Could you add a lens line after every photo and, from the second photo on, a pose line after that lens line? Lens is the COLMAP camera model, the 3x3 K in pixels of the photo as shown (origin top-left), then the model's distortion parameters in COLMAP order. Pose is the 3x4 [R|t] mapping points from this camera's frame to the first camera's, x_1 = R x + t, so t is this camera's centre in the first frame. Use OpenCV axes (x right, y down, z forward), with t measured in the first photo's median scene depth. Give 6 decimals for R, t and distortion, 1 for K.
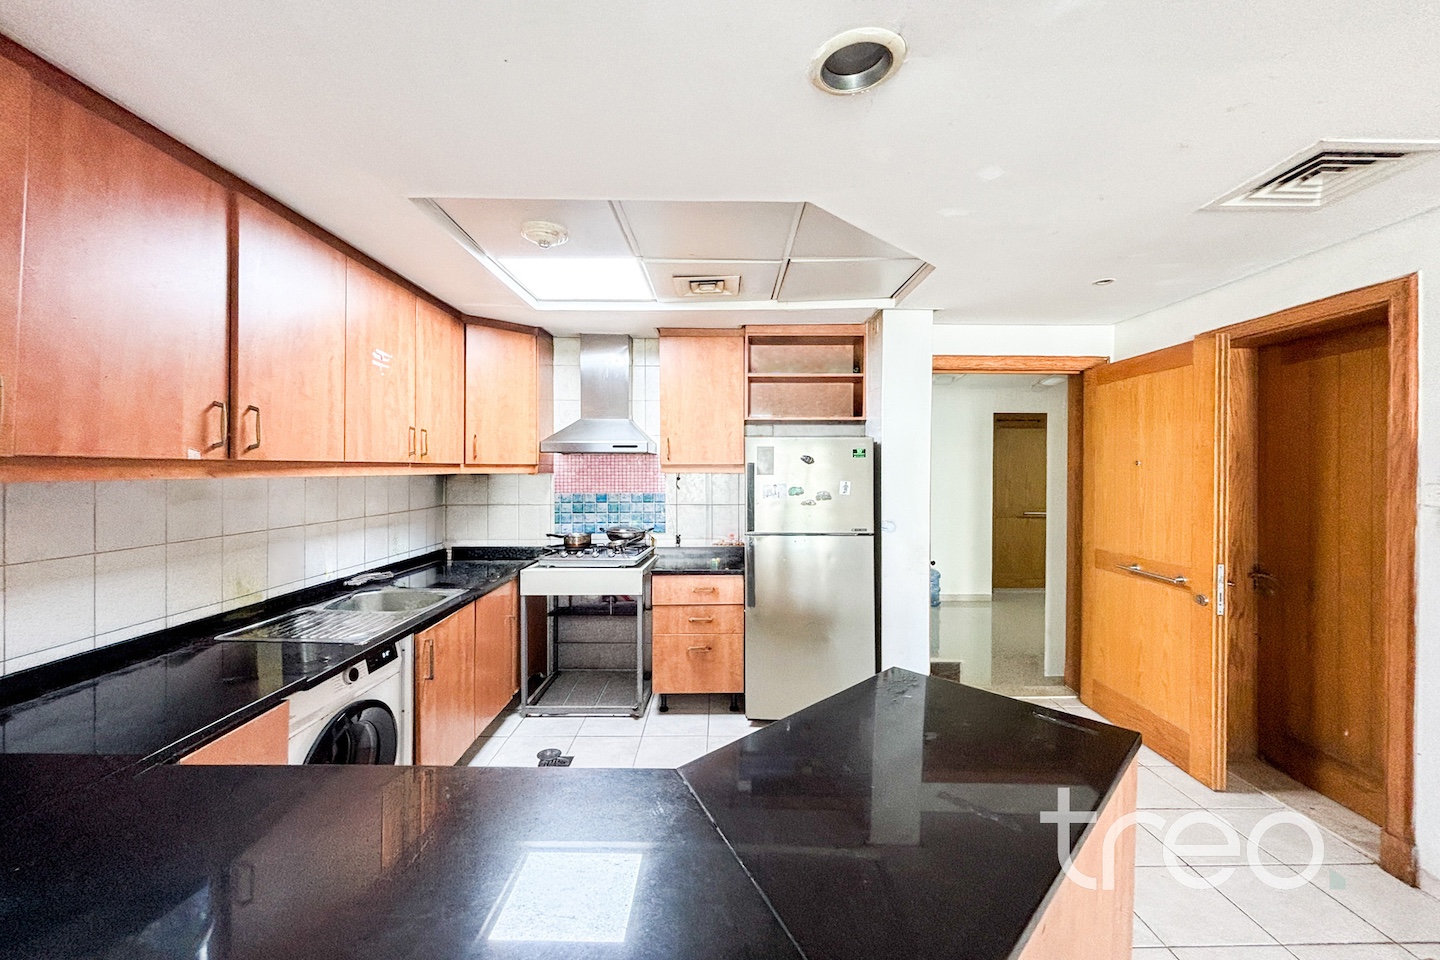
lens RADIAL K [[607.8, 0, 727.3], [0, 607.8, 471.5], [0, 0, 1]] dist [0.019812, -0.011070]
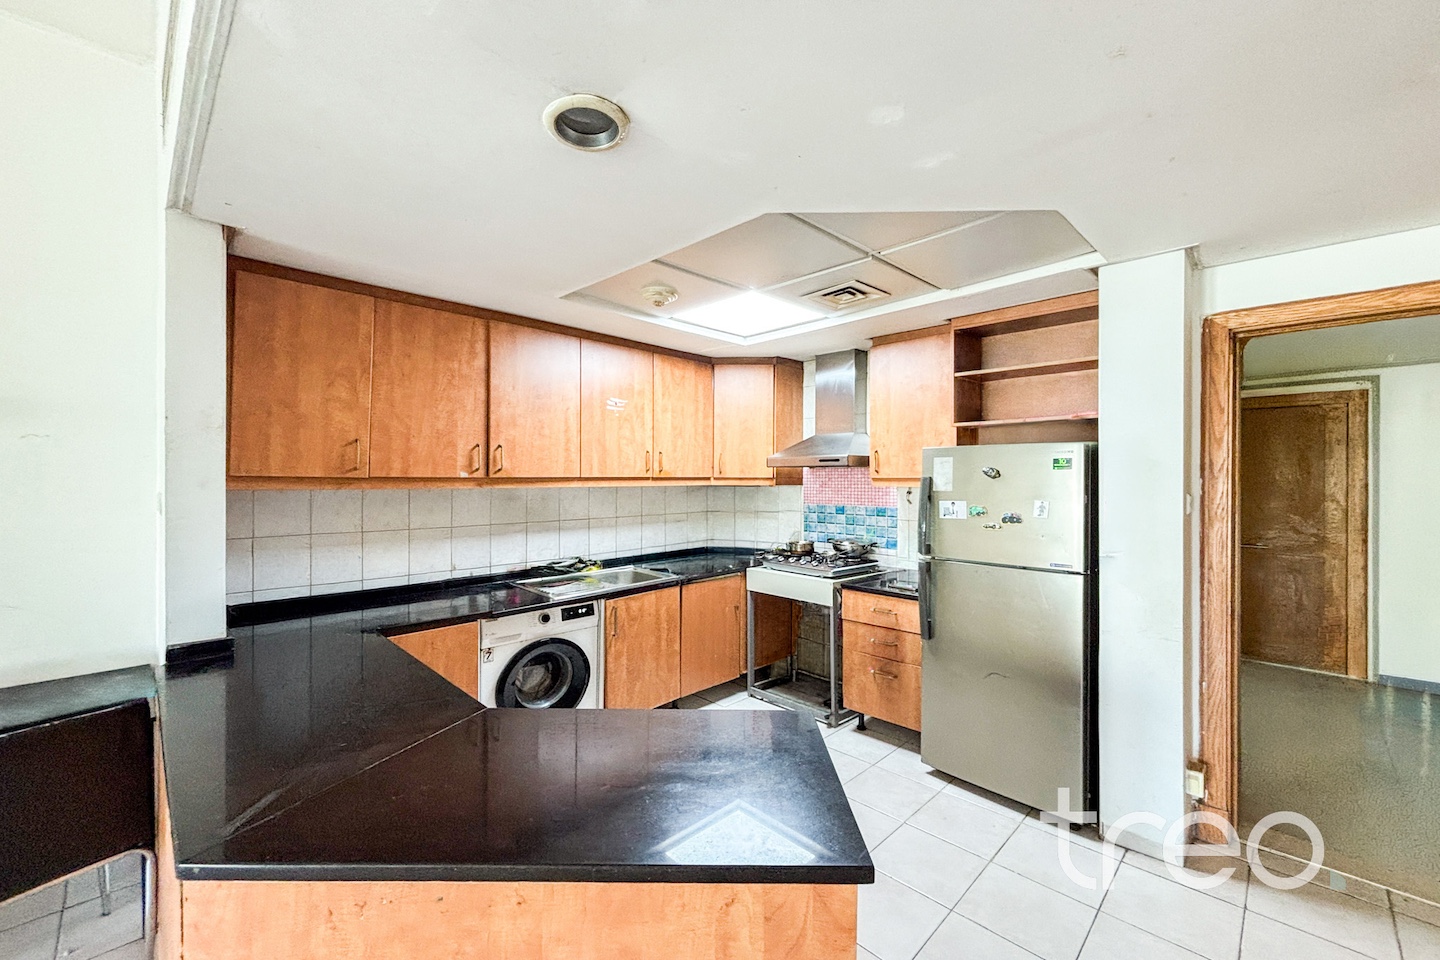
lens RADIAL K [[607.8, 0, 727.3], [0, 607.8, 471.5], [0, 0, 1]] dist [0.019812, -0.011070]
pose [[0.681480, -0.006037, -0.731811, 0.497567], [-0.004214, 0.999917, -0.012172, -0.009762], [0.731824, 0.011378, 0.681398, 0.180634]]
